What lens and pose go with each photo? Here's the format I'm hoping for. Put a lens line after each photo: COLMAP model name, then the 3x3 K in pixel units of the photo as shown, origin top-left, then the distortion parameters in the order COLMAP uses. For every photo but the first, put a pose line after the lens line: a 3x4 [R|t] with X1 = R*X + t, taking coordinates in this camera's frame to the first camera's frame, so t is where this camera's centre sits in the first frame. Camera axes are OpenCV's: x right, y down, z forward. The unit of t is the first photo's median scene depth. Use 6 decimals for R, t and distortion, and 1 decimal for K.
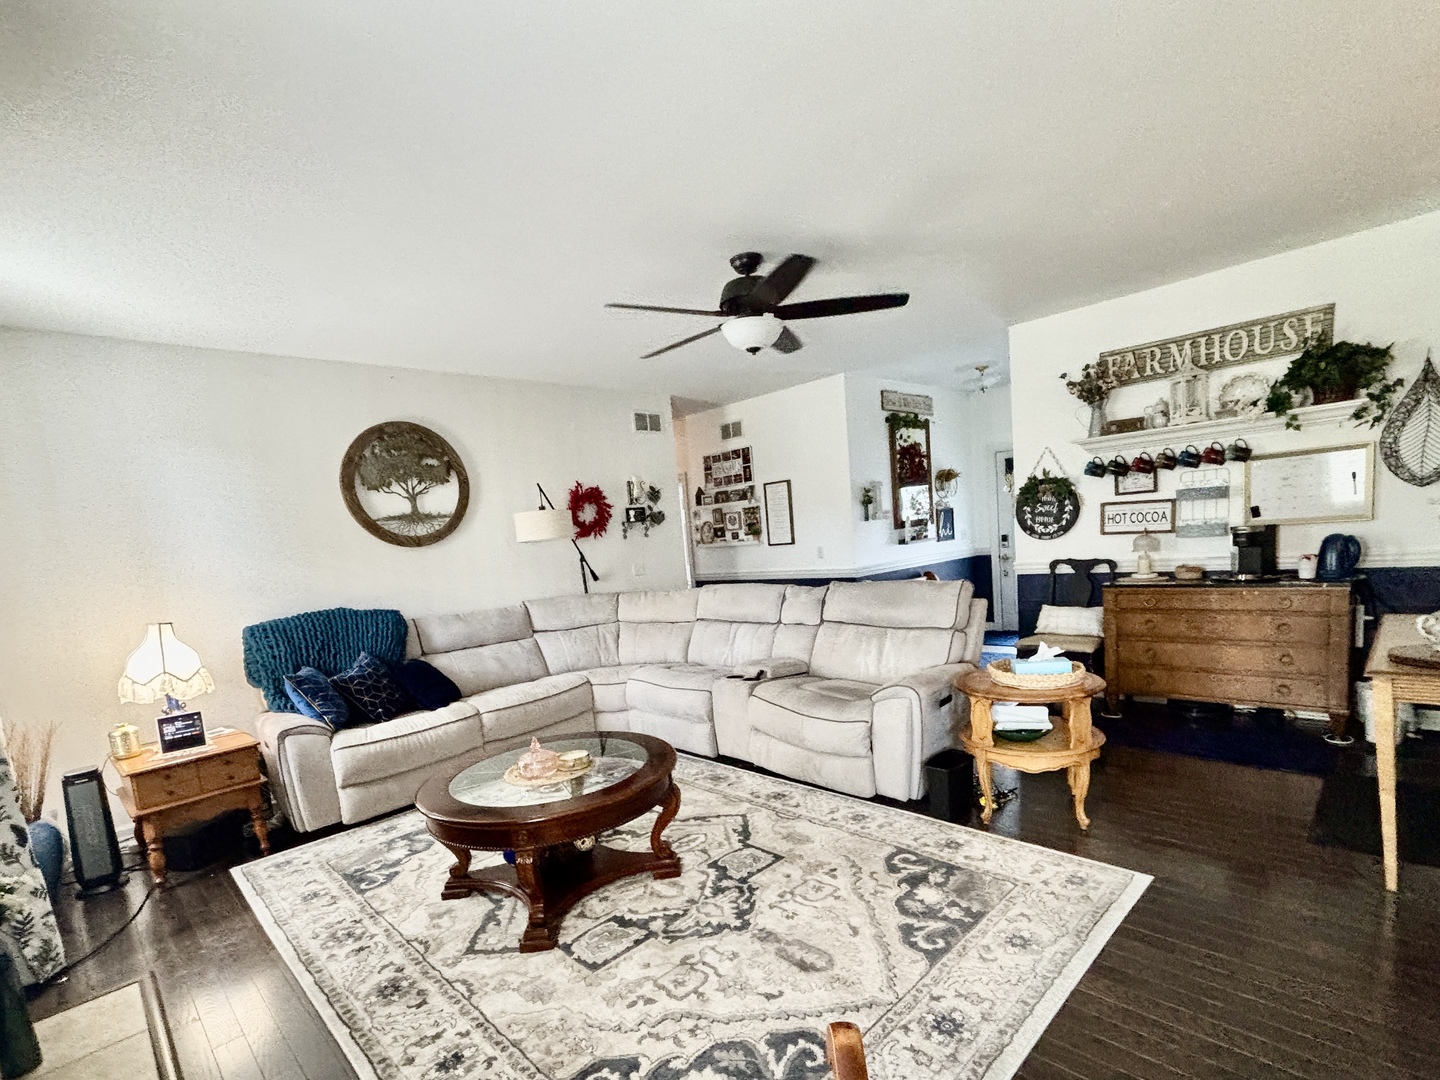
lens RADIAL K [[693.8, 0, 719.5], [0, 693.8, 553.9], [0, 0, 1]] dist [0.005172, 0.000261]
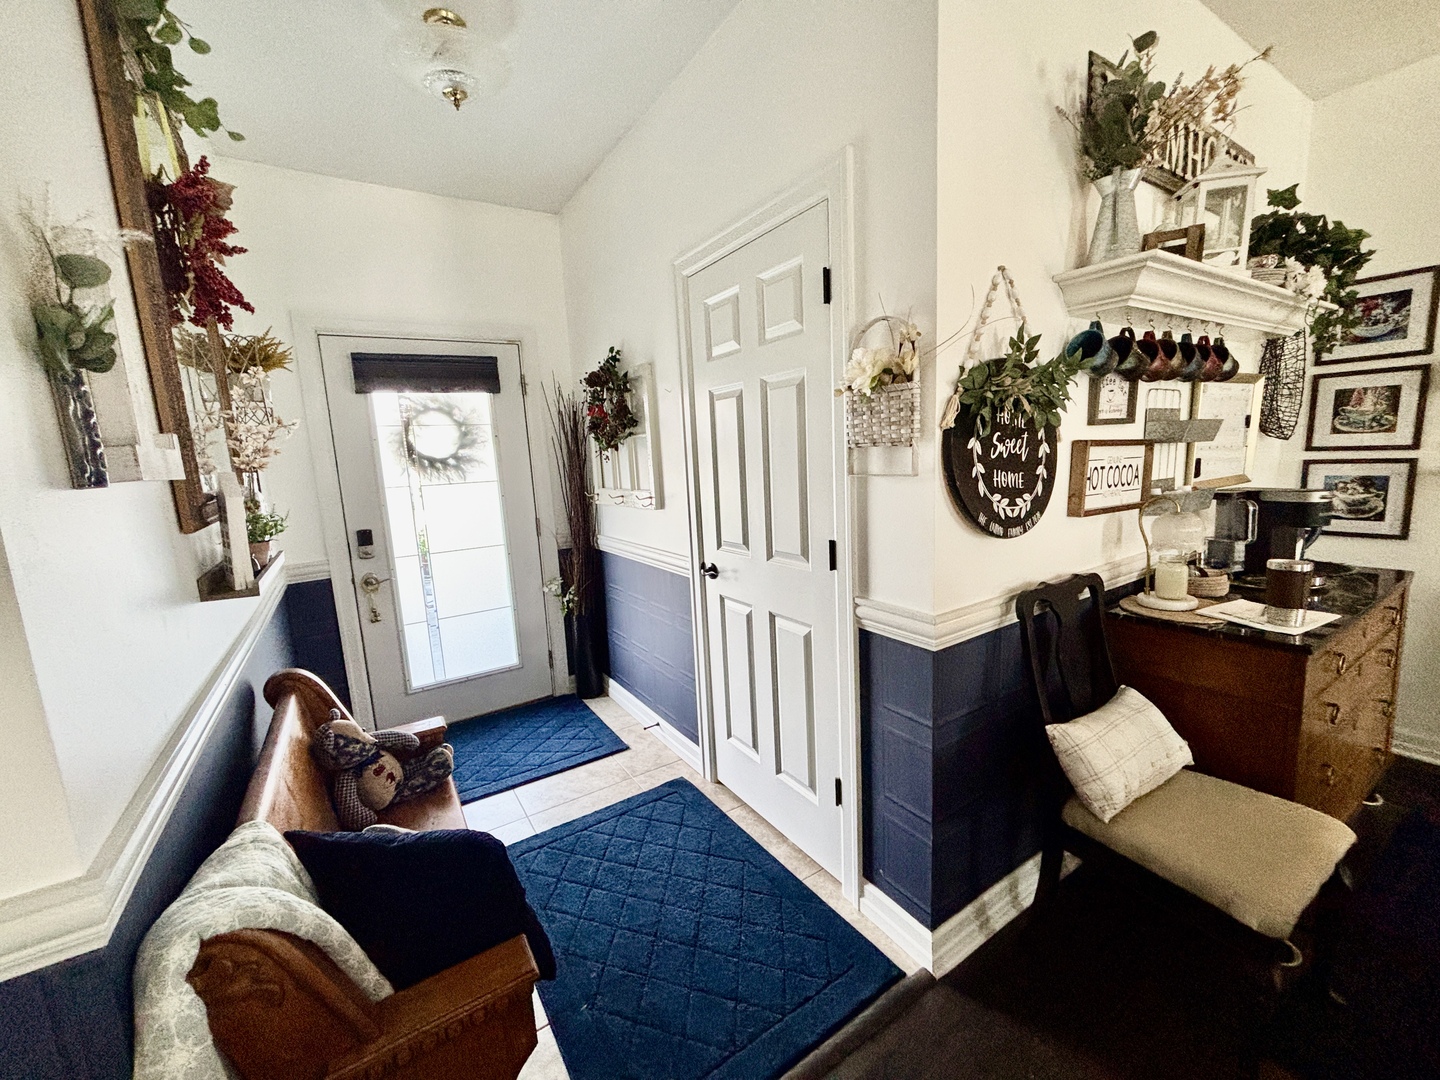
lens RADIAL K [[577.0, 0, 718.4], [0, 577.0, 541.8], [0, 0, 1]] dist [-0.004281, -0.000319]
pose [[0.205821, -0.082331, 0.975120, 0.152929], [0.064910, 0.995409, 0.070343, -0.048442], [-0.976435, 0.048817, 0.210220, 1.085268]]
